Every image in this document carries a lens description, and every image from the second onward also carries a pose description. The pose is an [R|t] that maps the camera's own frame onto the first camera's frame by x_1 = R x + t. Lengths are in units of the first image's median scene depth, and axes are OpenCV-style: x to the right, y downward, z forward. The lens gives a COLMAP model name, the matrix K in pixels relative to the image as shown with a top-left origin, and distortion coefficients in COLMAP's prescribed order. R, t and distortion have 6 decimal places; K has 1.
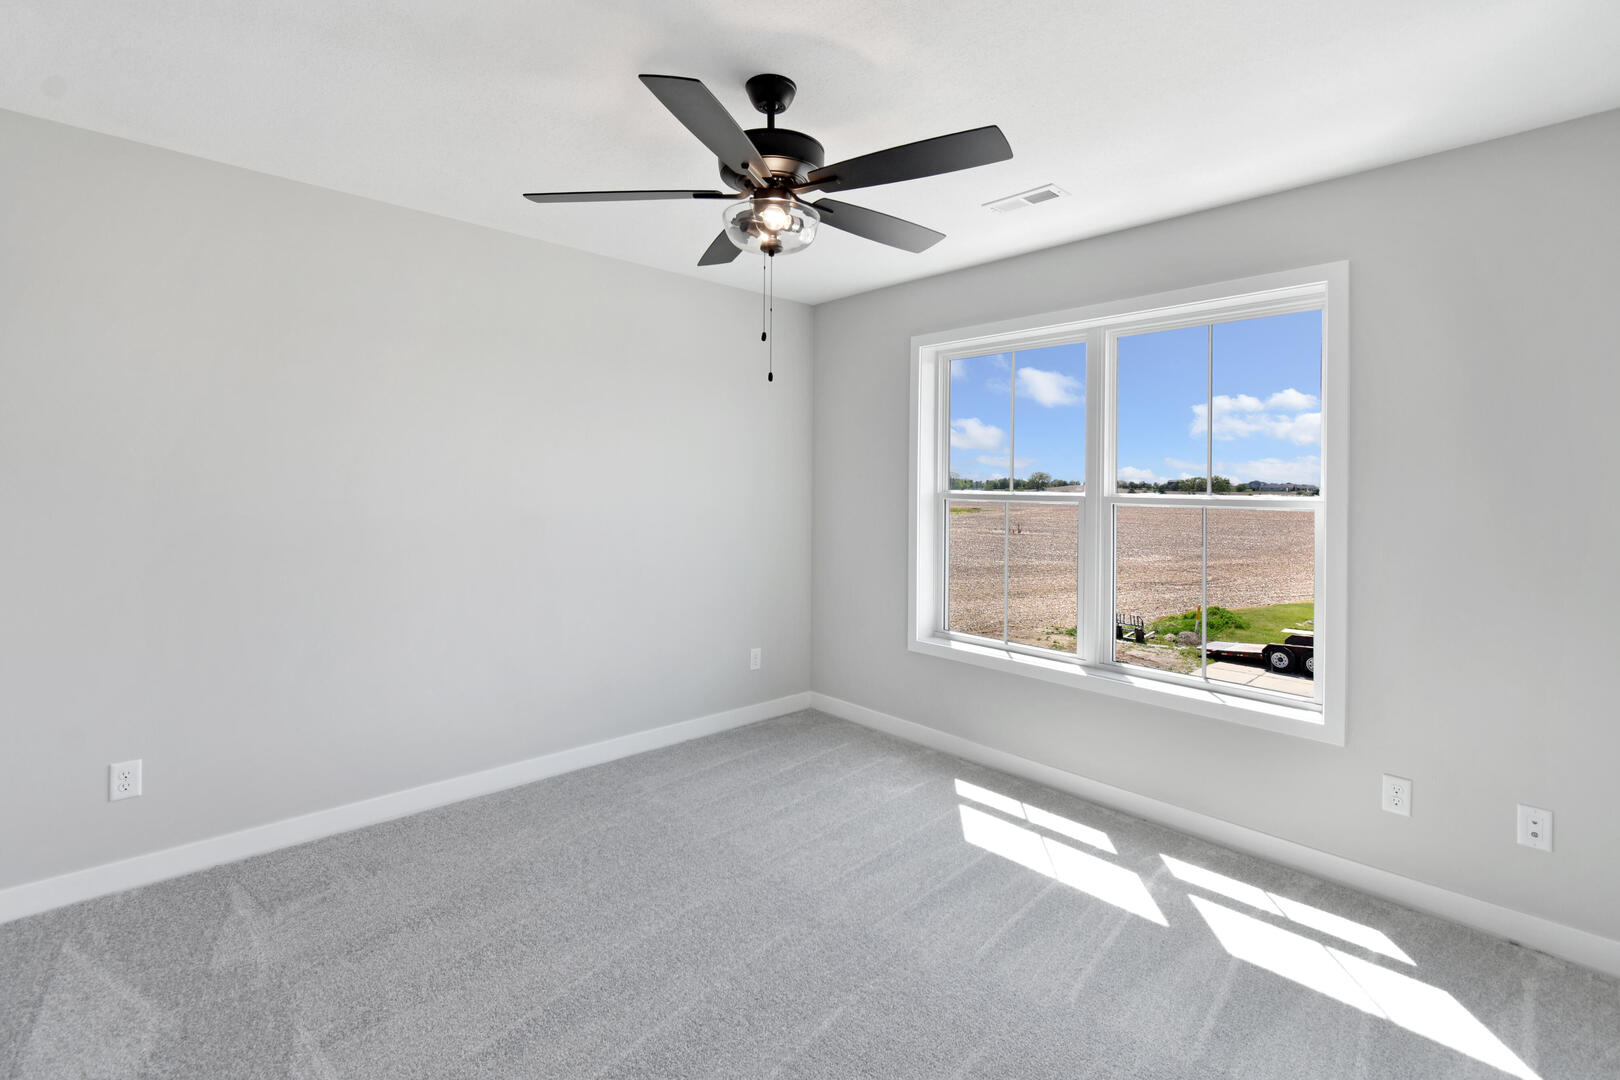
lens RADIAL K [[716.7, 0, 810.3], [0, 716.7, 494.0], [0, 0, 1]] dist [-0.000063, -0.000201]
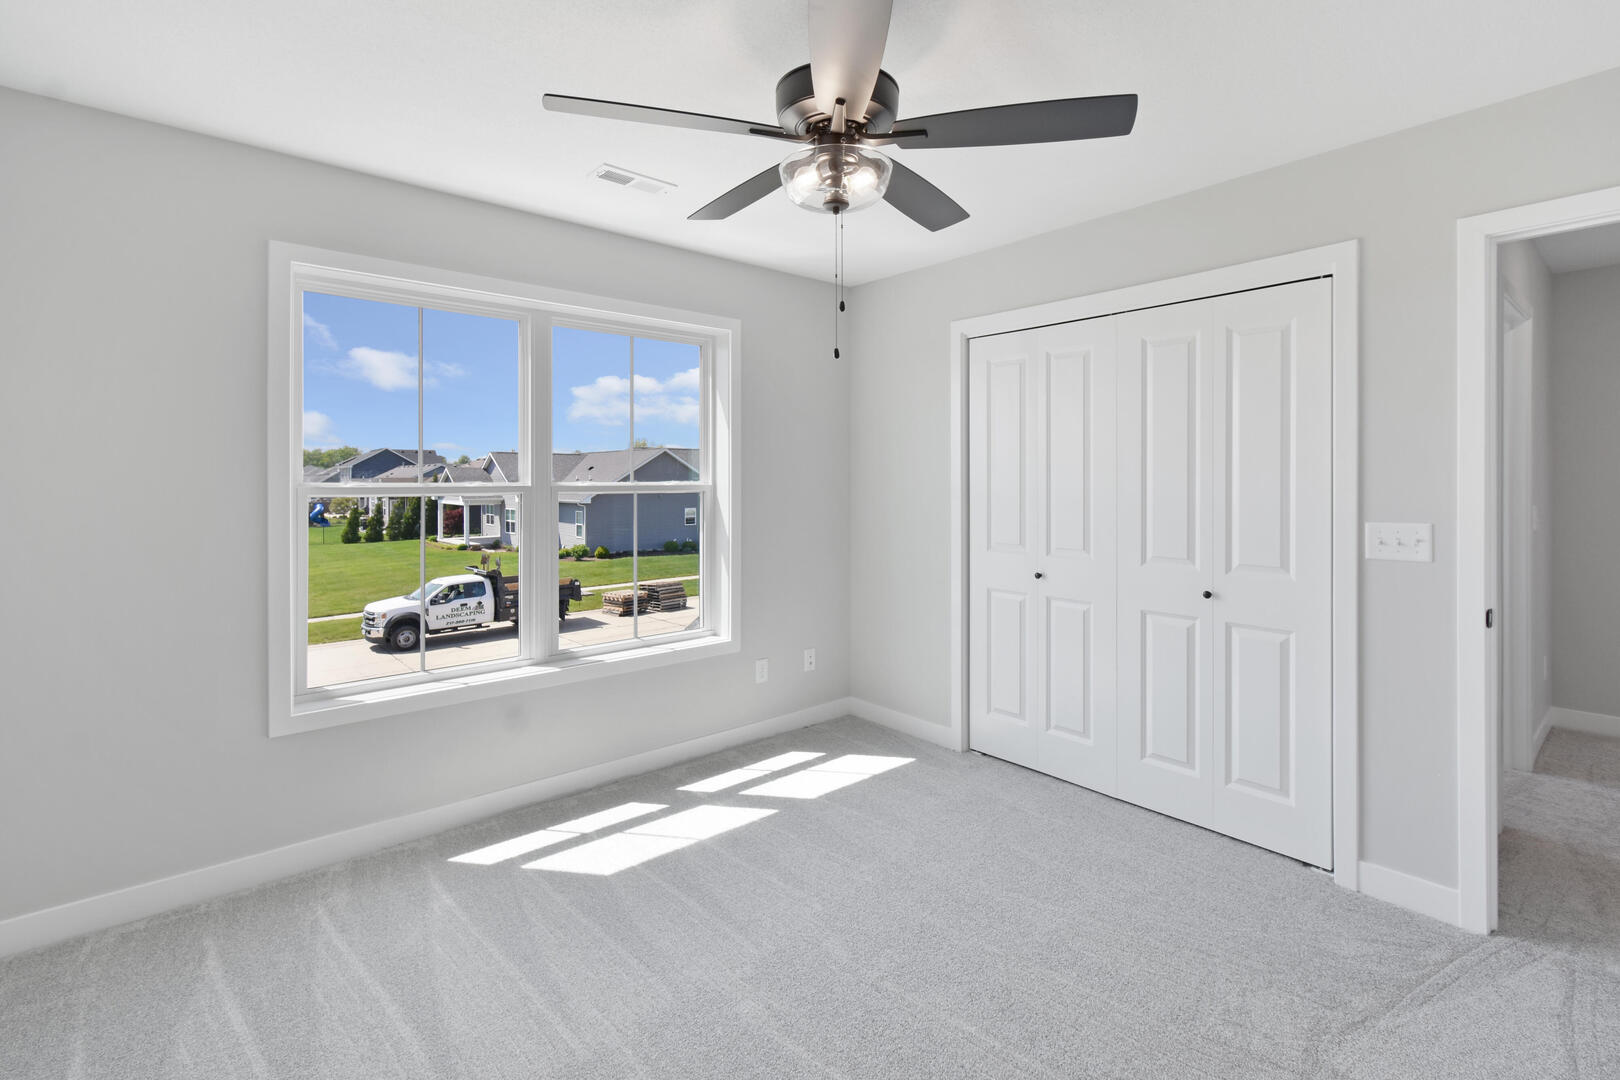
lens RADIAL K [[735.0, 0, 817.1], [0, 735.0, 470.7], [0, 0, 1]] dist [0.075456, -0.036045]
pose [[0.060432, -0.006650, 0.998150, -0.746167], [-0.000201, 0.999978, 0.006674, -0.030519], [-0.998172, -0.000604, 0.060430, 0.723021]]
